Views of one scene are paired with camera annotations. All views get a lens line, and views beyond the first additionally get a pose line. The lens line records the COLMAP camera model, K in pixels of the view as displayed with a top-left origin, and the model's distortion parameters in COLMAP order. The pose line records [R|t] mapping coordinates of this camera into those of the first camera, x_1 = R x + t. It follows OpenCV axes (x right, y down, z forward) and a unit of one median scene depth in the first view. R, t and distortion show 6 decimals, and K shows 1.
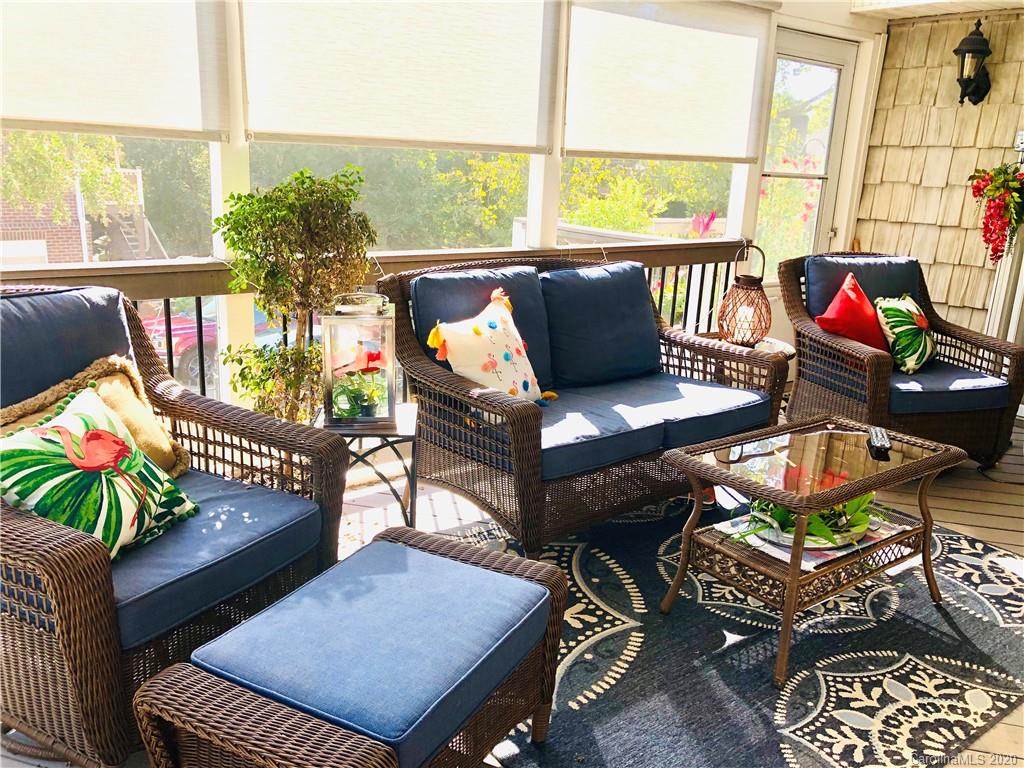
lens RADIAL K [[827.5, 0, 516.1], [0, 827.5, 385.1], [0, 0, 1]] dist [0.030972, -0.023190]
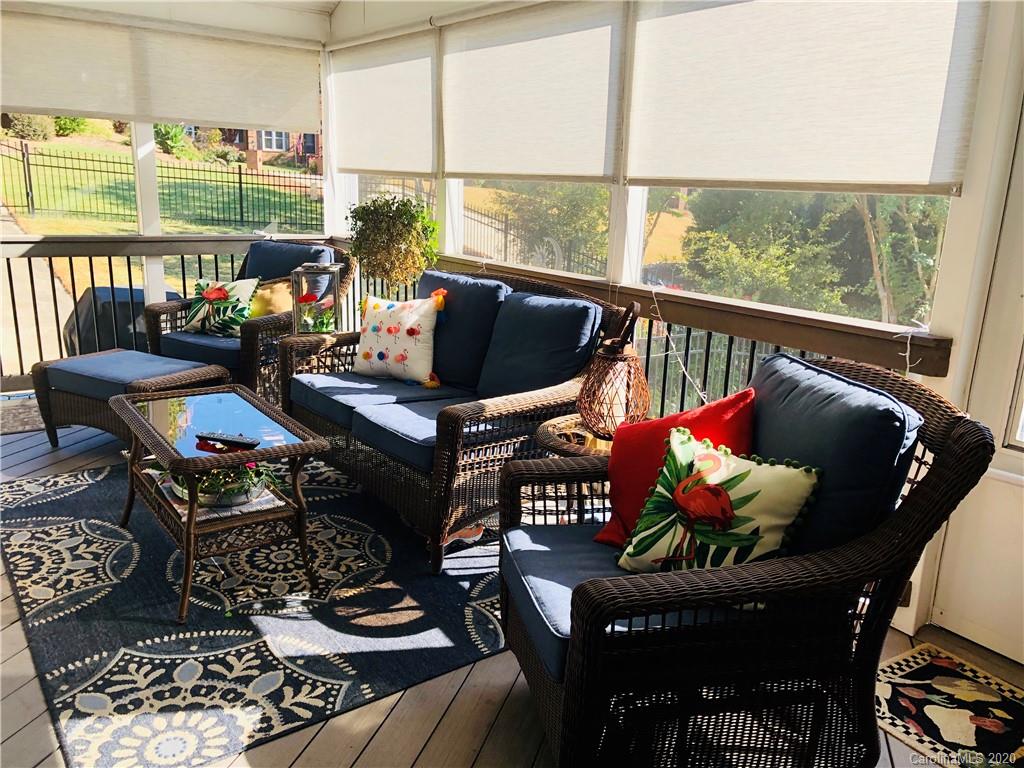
lens RADIAL K [[827.5, 0, 516.6], [0, 827.5, 384.8], [0, 0, 1]] dist [0.030972, -0.023190]
pose [[-0.015319, 0.193236, -0.981033, 1.273323], [-0.296772, 0.936056, 0.189011, -0.261240], [0.954825, 0.294039, 0.043008, 1.151723]]
